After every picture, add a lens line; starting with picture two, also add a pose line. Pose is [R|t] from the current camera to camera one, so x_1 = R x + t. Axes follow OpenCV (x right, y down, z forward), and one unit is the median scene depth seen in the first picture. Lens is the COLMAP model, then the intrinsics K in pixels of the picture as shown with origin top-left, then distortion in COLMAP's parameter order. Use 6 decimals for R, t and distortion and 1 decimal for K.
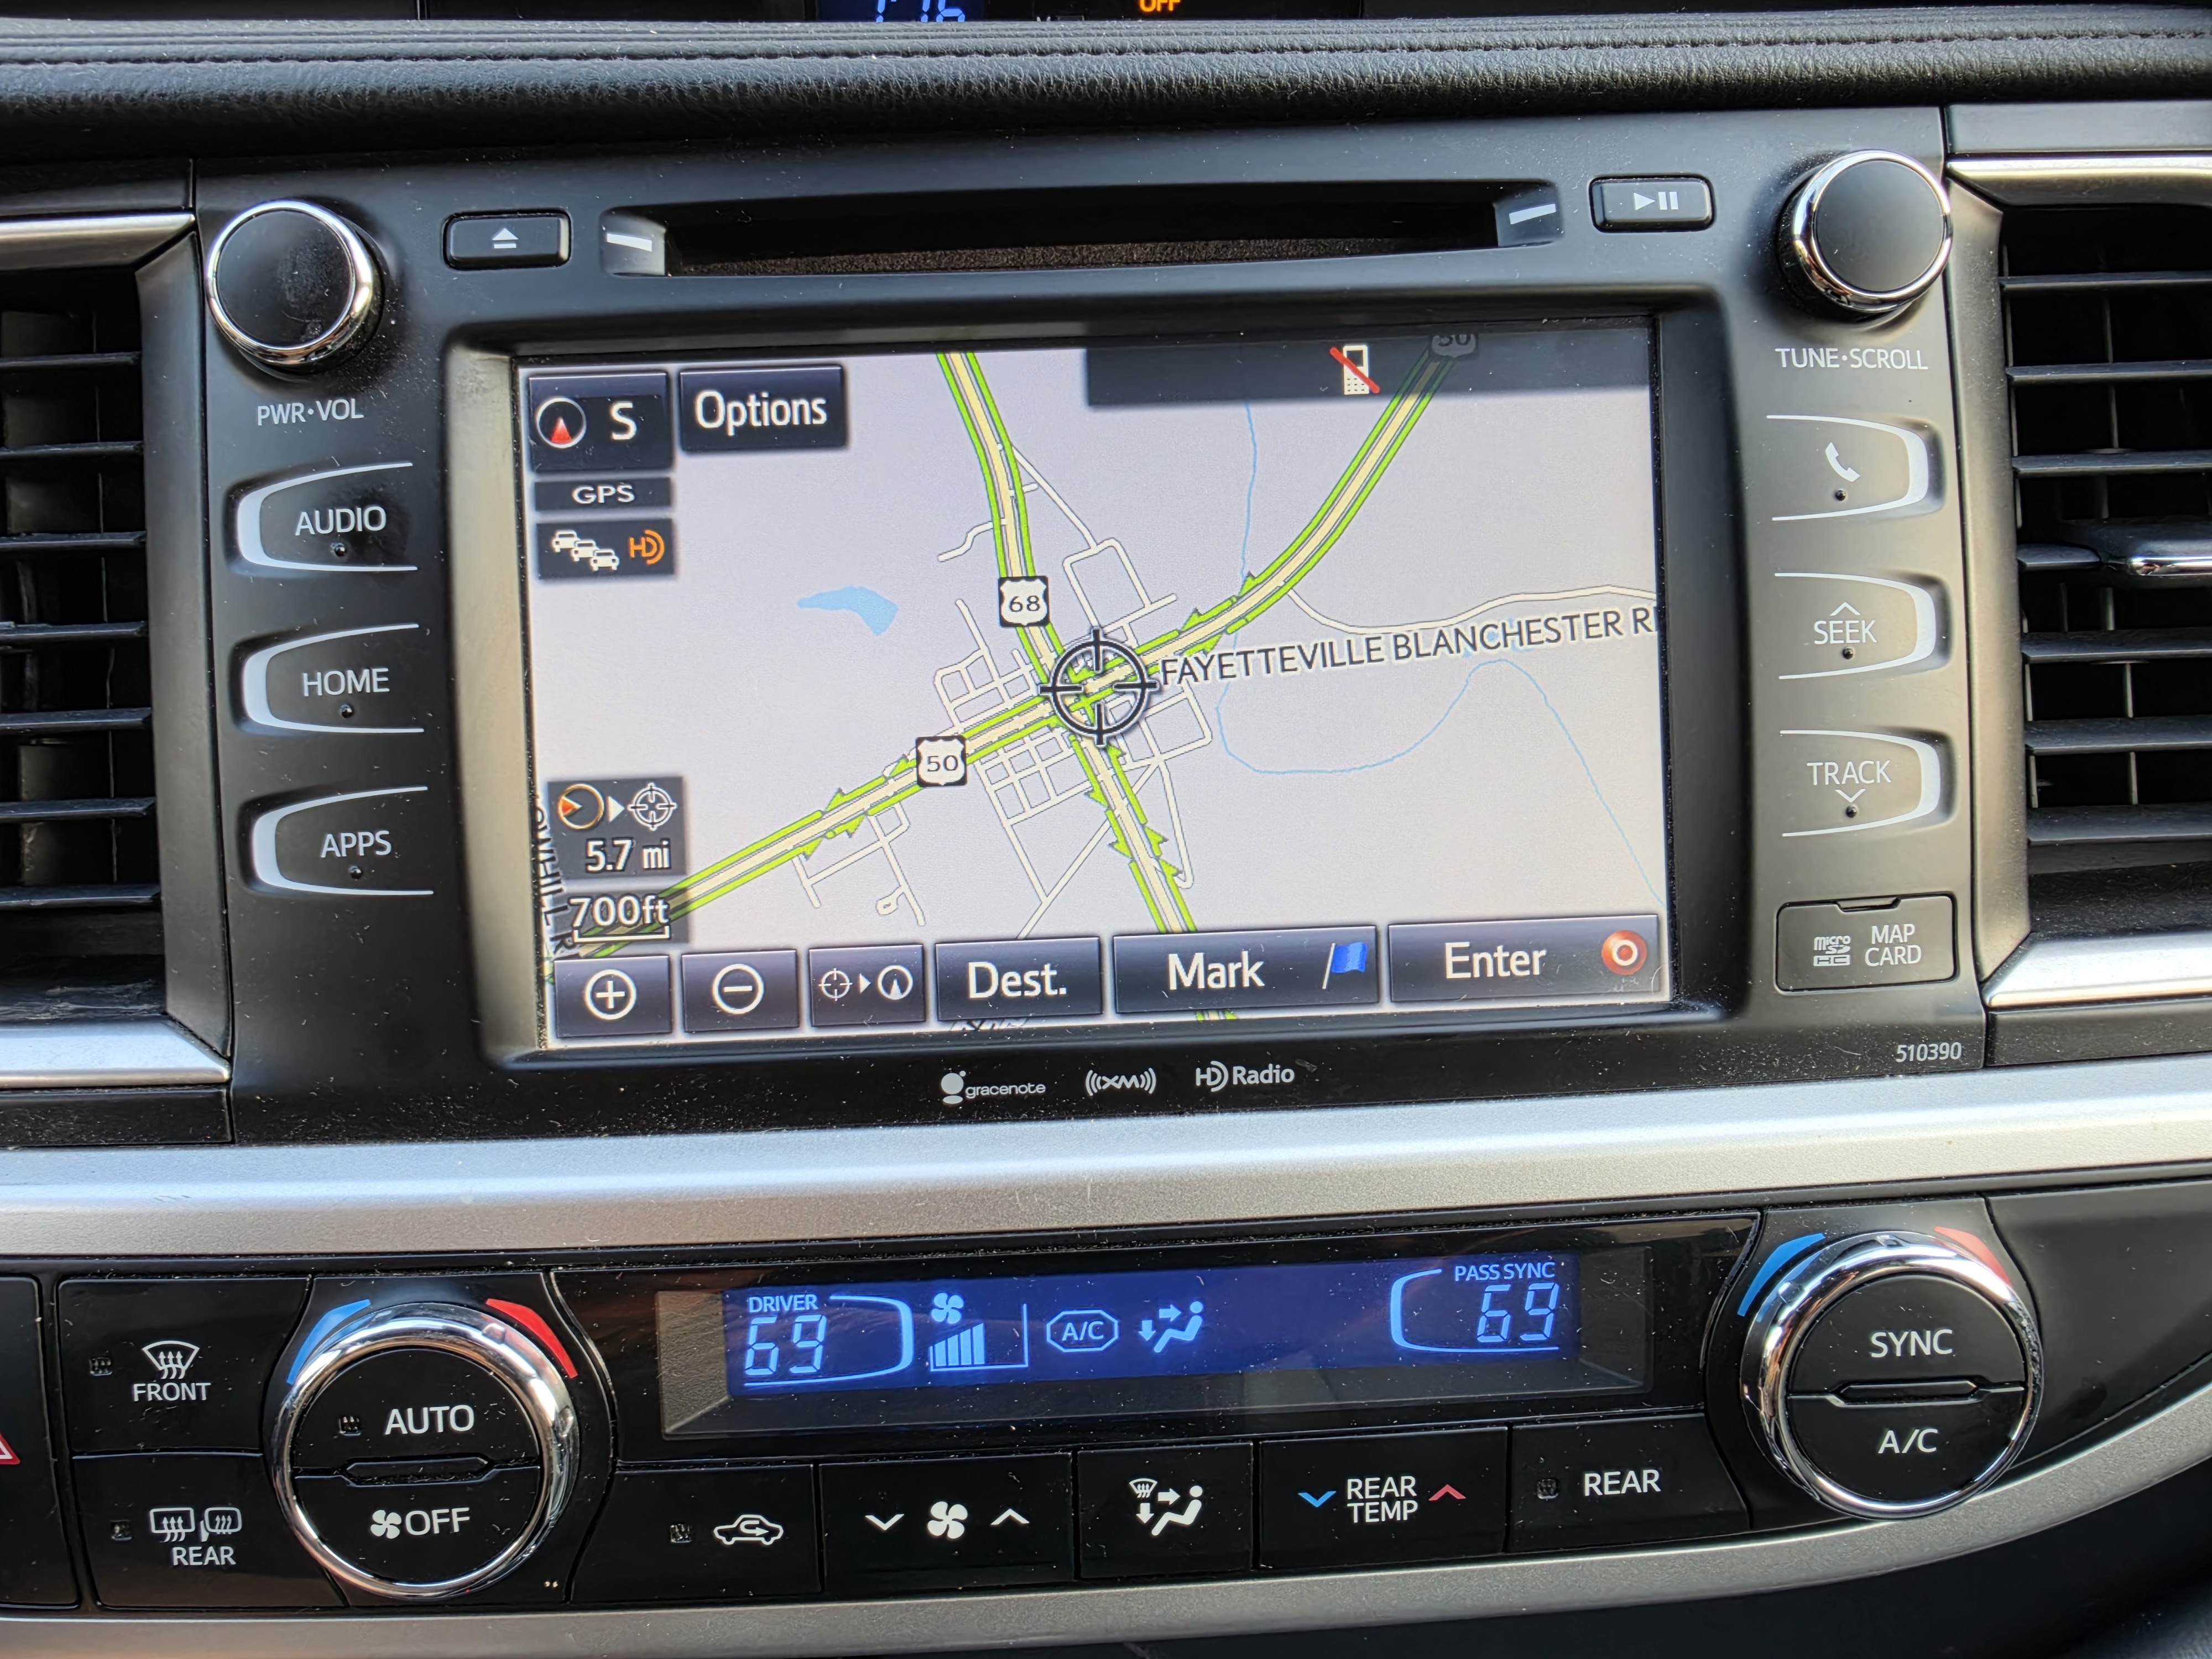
lens RADIAL K [[1476.1, 0, 1091.6], [0, 1476.1, 818.1], [0, 0, 1]] dist [0.005056, -0.008374]
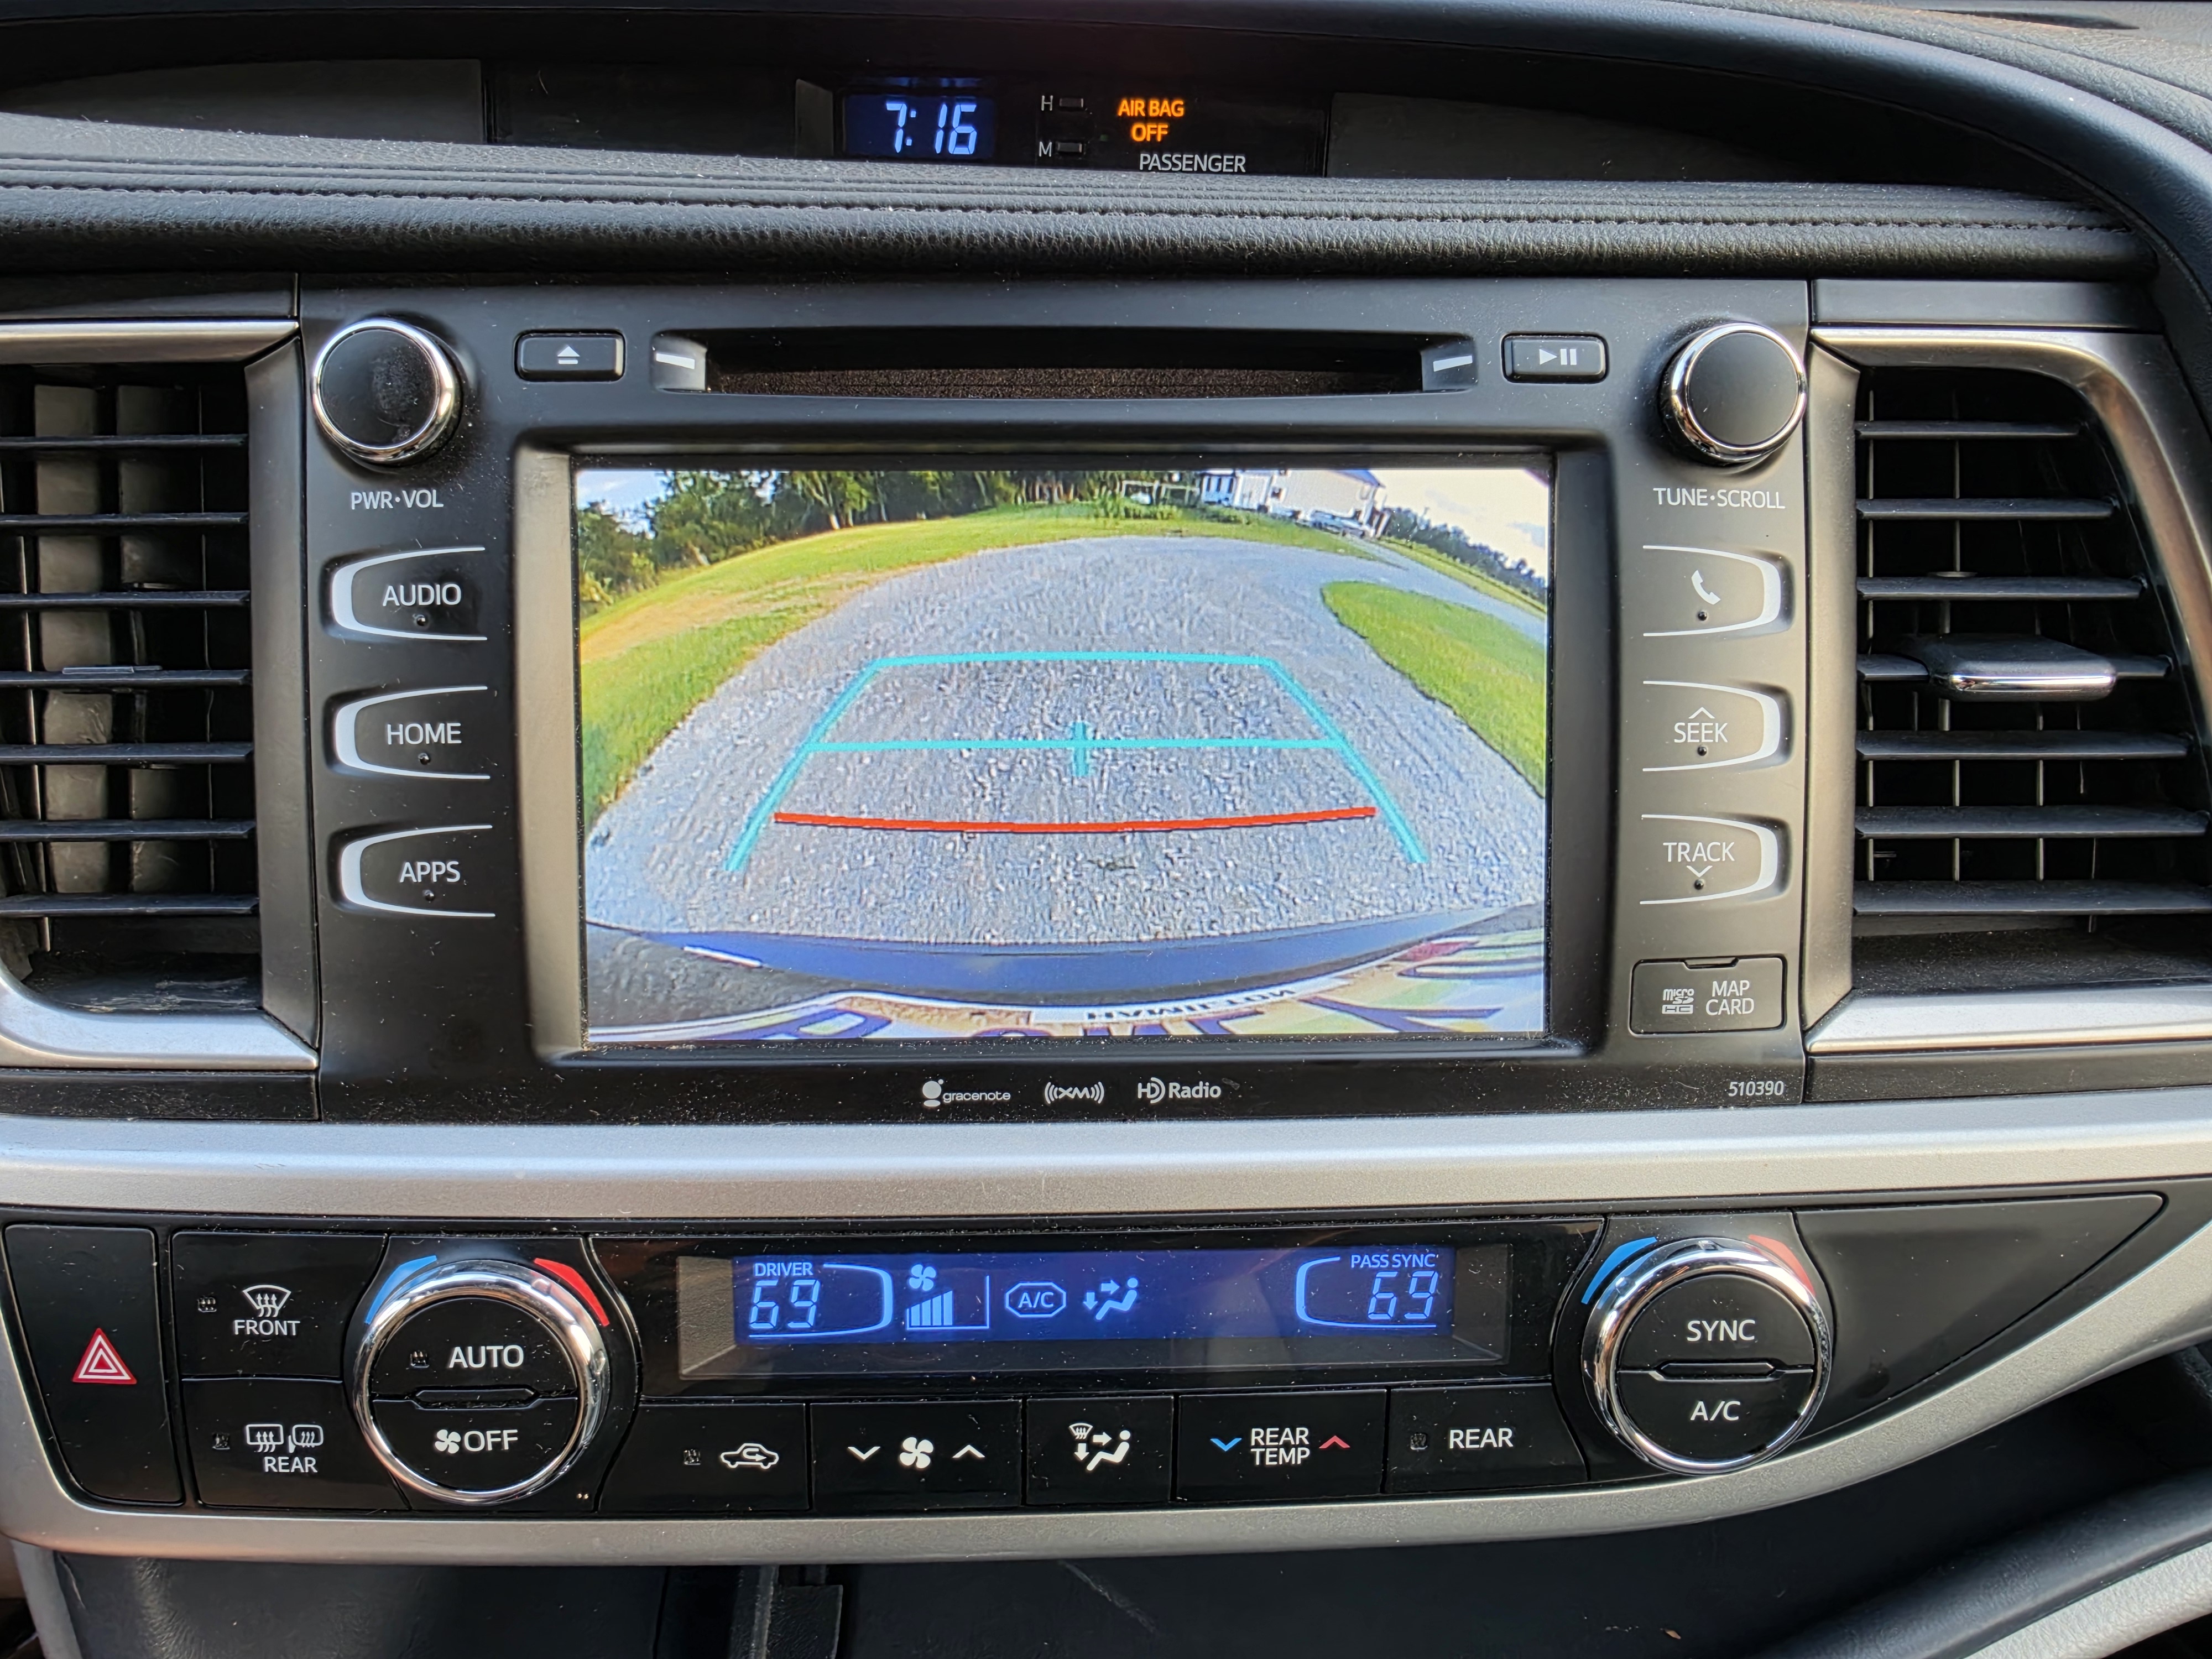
lens RADIAL K [[1476.1, 0, 1119.2], [0, 1476.1, 839.6], [0, 0, 1]] dist [0.005056, -0.008374]
pose [[0.999373, 0.033415, 0.011681, 0.035197], [-0.033761, 0.998955, 0.030797, -0.061794], [-0.010640, -0.031172, 0.999457, -0.177673]]
